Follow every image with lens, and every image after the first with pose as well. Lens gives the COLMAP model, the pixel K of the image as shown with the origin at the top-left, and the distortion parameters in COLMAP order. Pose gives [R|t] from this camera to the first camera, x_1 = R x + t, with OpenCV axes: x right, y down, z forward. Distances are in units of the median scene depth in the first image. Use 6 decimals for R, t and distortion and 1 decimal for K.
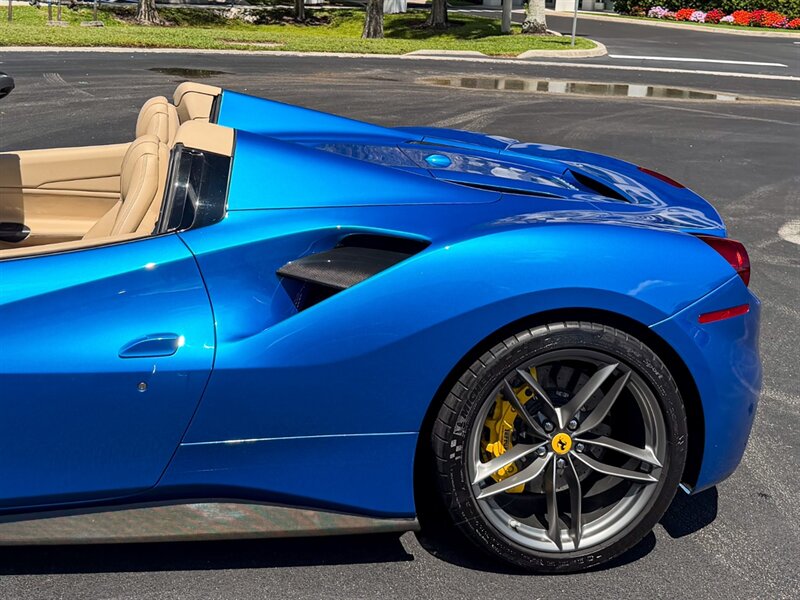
lens RADIAL K [[1232.1, 0, 402.6], [0, 1232.1, 253.8], [0, 0, 1]] dist [0.215583, -0.914377]
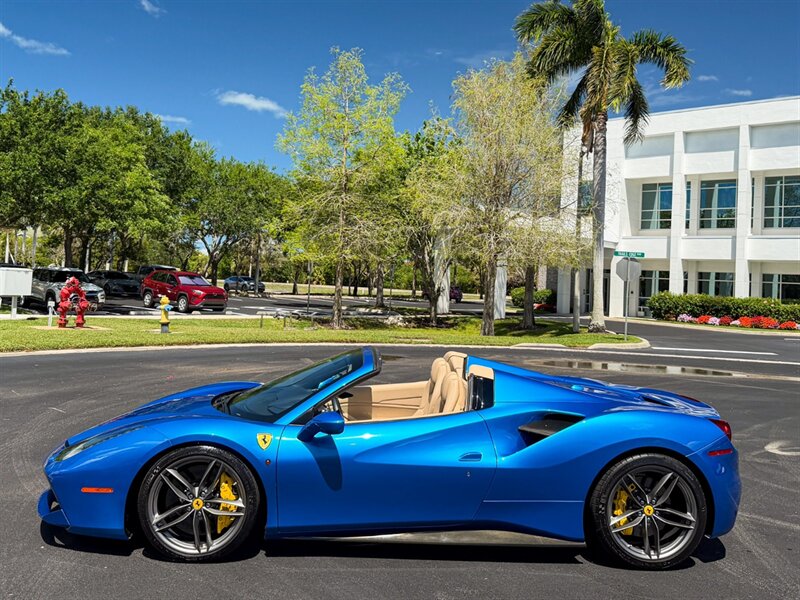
lens RADIAL K [[1232.1, 0, 402.6], [0, 1232.1, 253.8], [0, 0, 1]] dist [0.215583, -0.914377]
pose [[0.999589, -0.010690, -0.026589, -0.227749], [0.003876, 0.969728, -0.244159, 0.234487], [0.028394, 0.243955, 0.969371, -1.175815]]
